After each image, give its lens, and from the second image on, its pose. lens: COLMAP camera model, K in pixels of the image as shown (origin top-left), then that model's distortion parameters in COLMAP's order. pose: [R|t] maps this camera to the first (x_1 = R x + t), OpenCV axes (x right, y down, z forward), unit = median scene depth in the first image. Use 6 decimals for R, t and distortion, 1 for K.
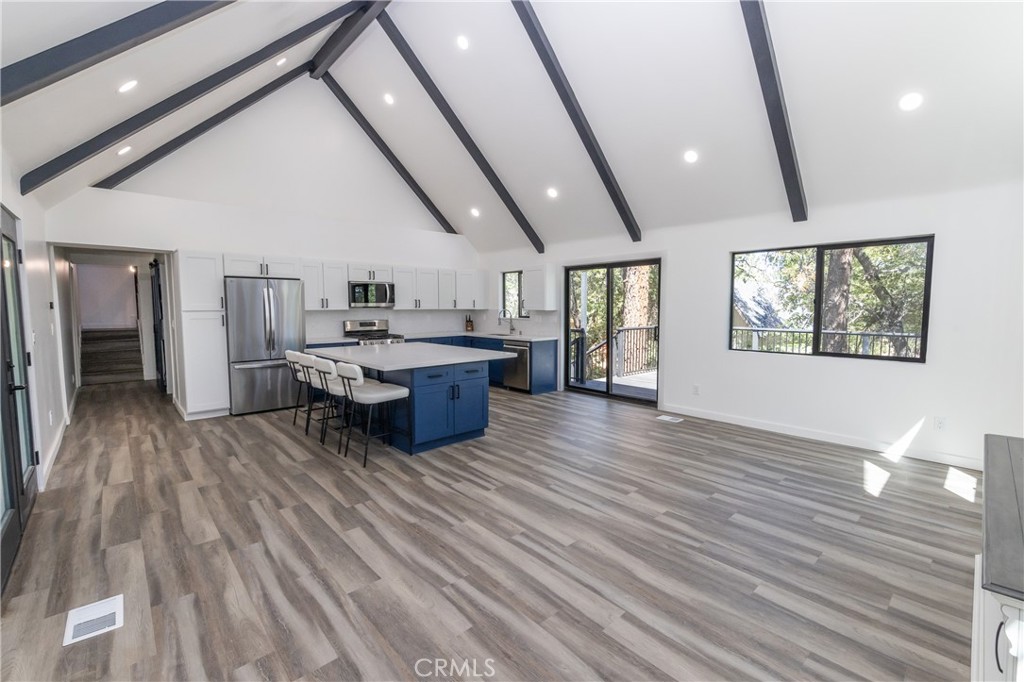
lens RADIAL K [[442.2, 0, 516.7], [0, 442.2, 338.2], [0, 0, 1]] dist [-0.002087, -0.000235]
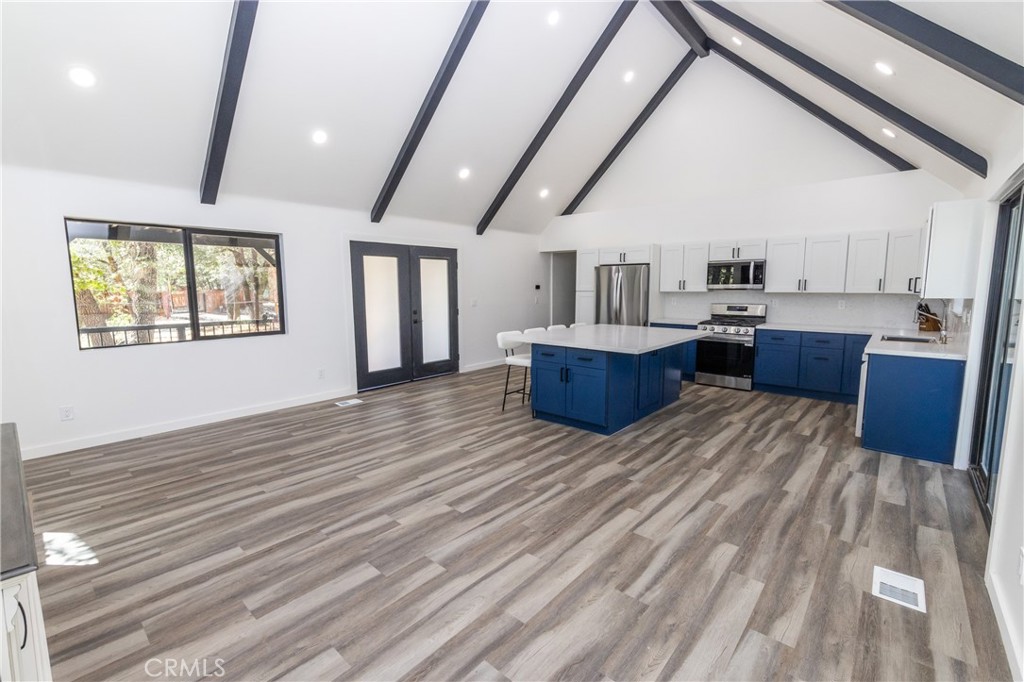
lens RADIAL K [[442.2, 0, 516.7], [0, 442.2, 338.2], [0, 0, 1]] dist [-0.002087, -0.000235]
pose [[0.109962, 0.116946, -0.987032, 0.664463], [-0.072412, 0.991358, 0.109391, -0.050105], [0.991295, 0.059444, 0.117480, 0.614370]]
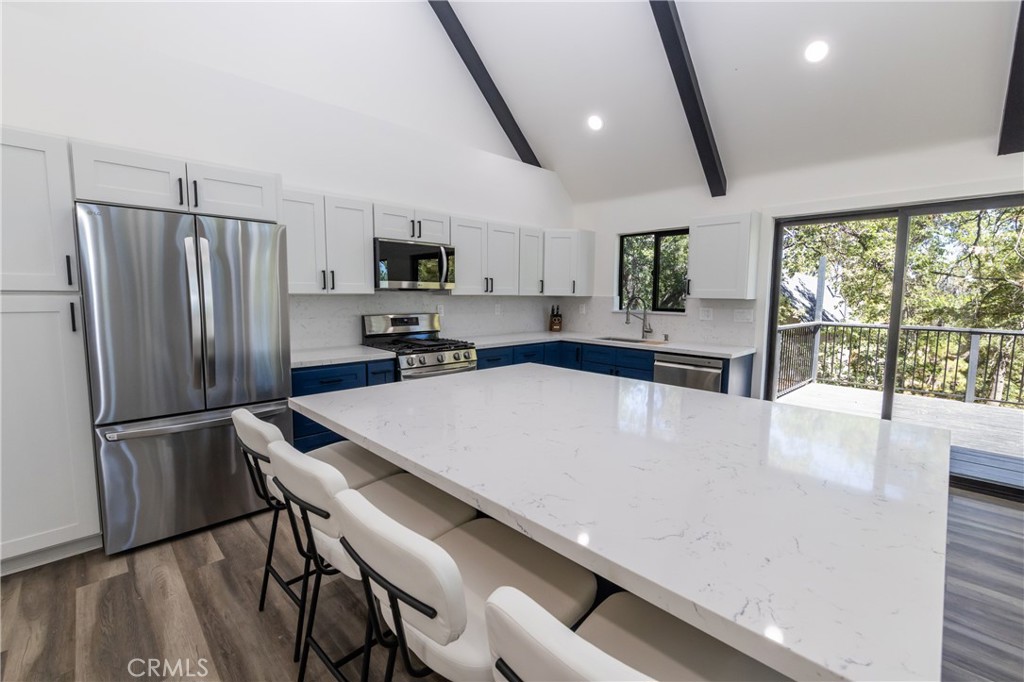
lens RADIAL K [[442.2, 0, 516.7], [0, 442.2, 338.2], [0, 0, 1]] dist [-0.002087, -0.000235]
pose [[0.999305, 0.006759, 0.036668, -0.294336], [-0.007691, 0.999650, 0.025332, -0.034632], [-0.036484, -0.025596, 0.999006, 0.605921]]
